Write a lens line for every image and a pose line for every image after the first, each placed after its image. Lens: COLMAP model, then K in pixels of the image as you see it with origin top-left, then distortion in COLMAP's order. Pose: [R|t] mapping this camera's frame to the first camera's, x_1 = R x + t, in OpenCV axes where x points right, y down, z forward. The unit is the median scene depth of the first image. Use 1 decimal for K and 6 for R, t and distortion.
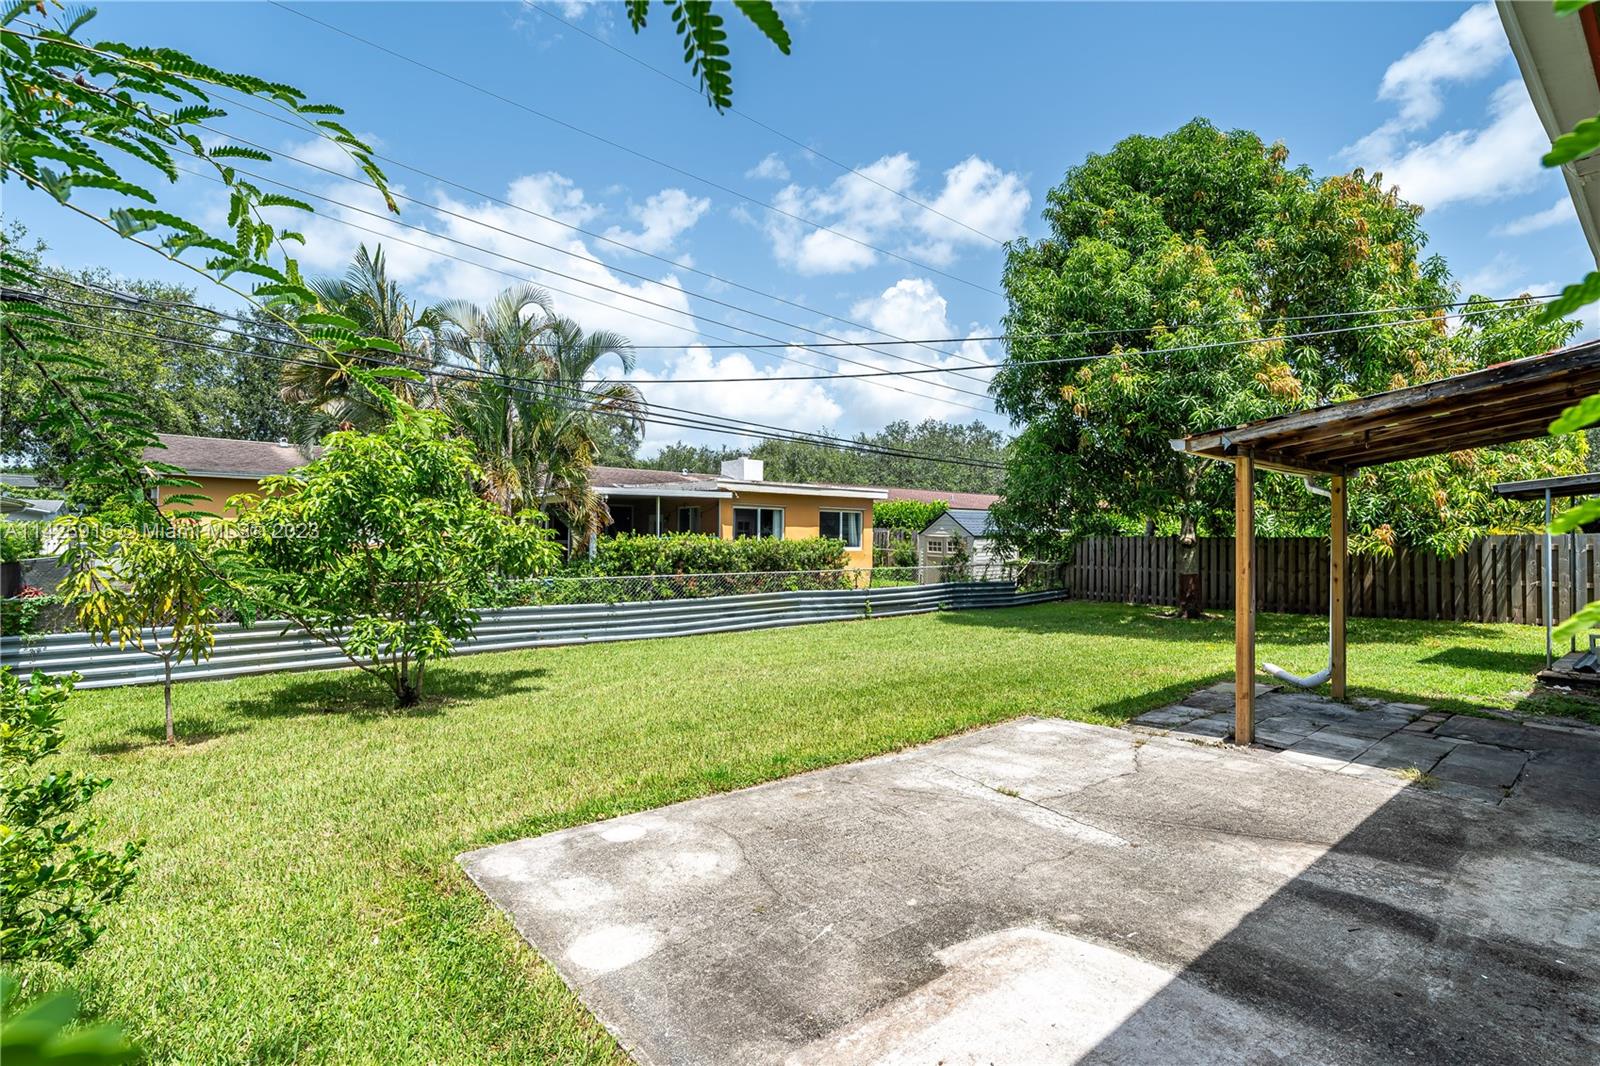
lens RADIAL K [[769.1, 0, 792.1], [0, 769.1, 535.8], [0, 0, 1]] dist [0.008486, 0.000240]
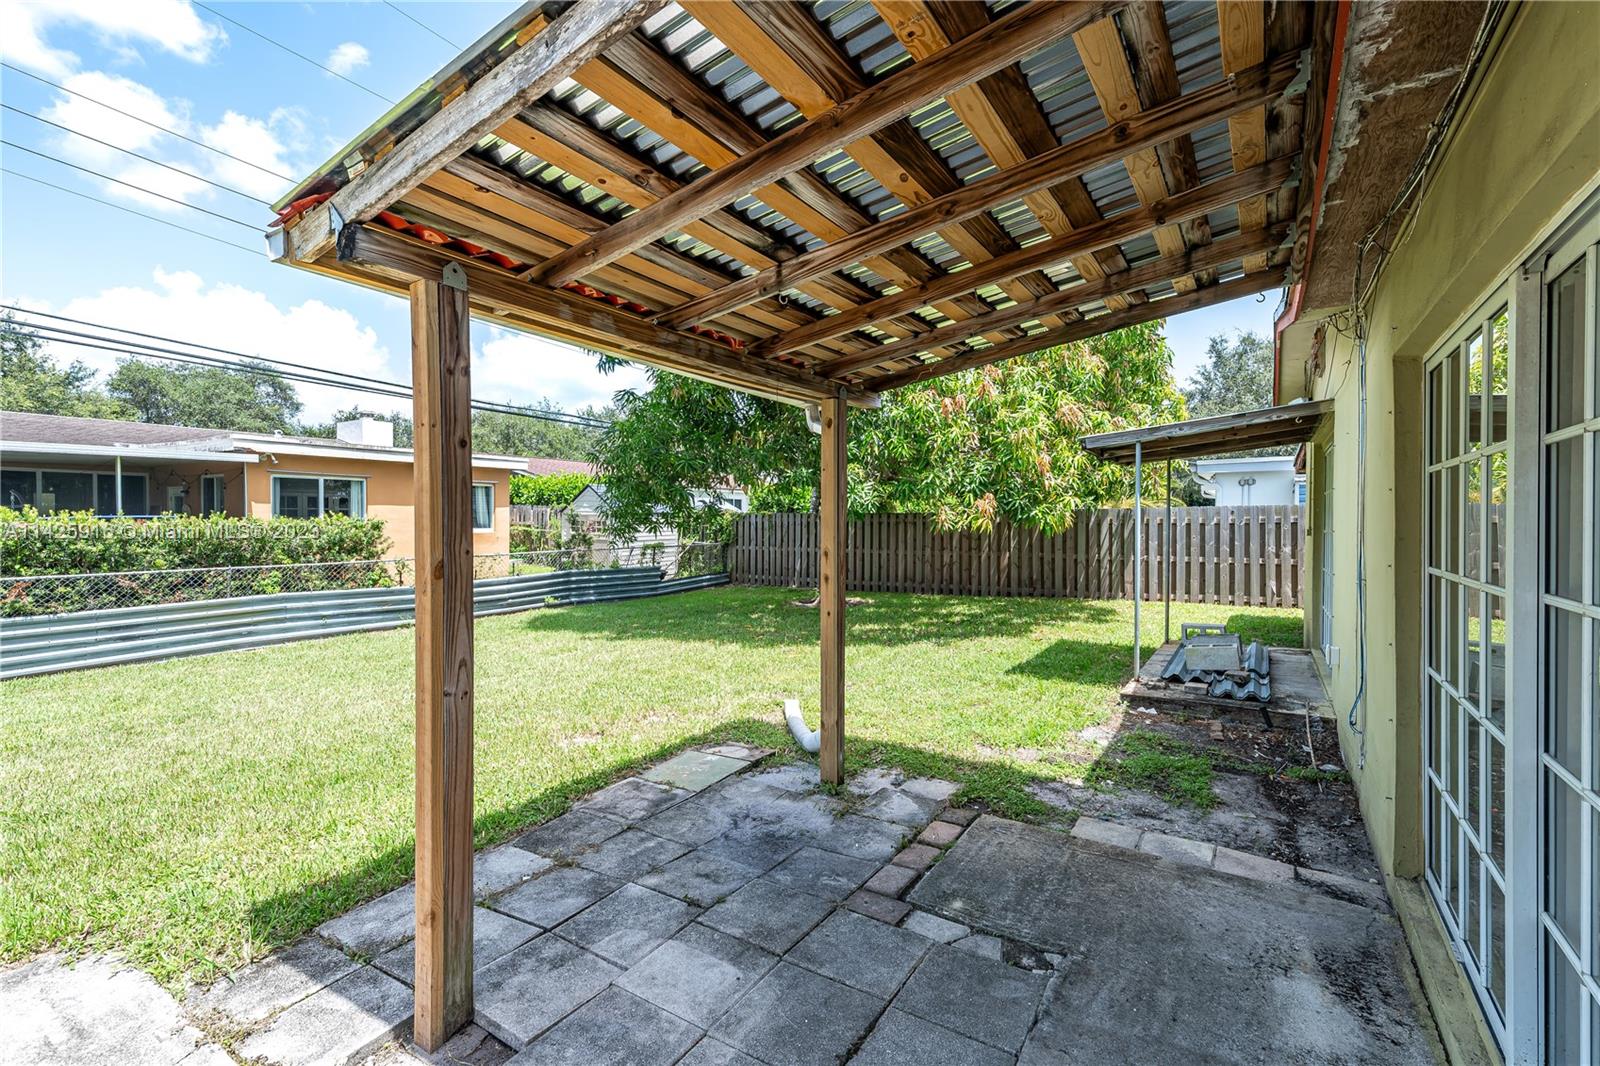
lens RADIAL K [[725.8, 0, 804.1], [0, 725.8, 532.8], [0, 0, 1]] dist [0.001341, 0.000036]
pose [[0.952920, -0.013478, 0.302921, 0.253610], [0.006341, 0.999679, 0.024531, 0.004243], [-0.303155, -0.021455, 0.952700, 0.238947]]
